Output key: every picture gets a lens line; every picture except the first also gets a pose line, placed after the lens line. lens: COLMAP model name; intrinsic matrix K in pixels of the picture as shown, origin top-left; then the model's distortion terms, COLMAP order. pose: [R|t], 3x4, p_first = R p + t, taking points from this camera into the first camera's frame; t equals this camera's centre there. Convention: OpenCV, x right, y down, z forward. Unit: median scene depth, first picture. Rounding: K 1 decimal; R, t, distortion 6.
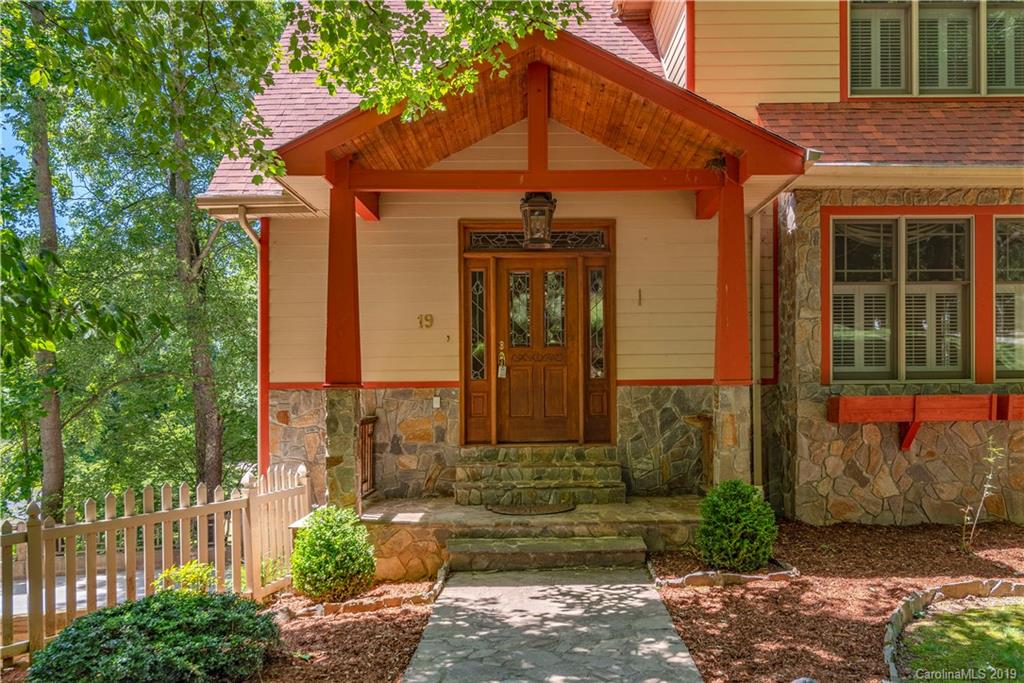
lens RADIAL K [[856.6, 0, 511.8], [0, 856.6, 389.6], [0, 0, 1]] dist [0.002743, 0.000478]
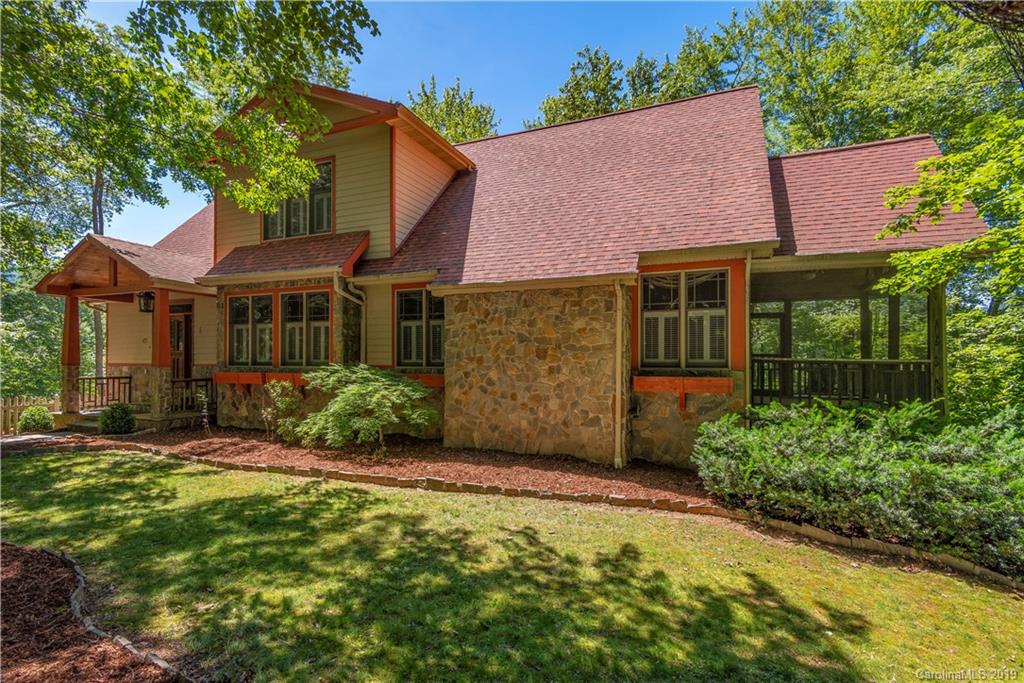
lens RADIAL K [[466.4, 0, 516.0], [0, 466.4, 356.9], [0, 0, 1]] dist [-0.000136, -0.000069]
pose [[0.929162, 0.007875, -0.369589, 1.534534], [-0.017625, 0.999580, -0.023012, -0.017410], [0.369253, 0.027896, 0.928910, 0.096070]]
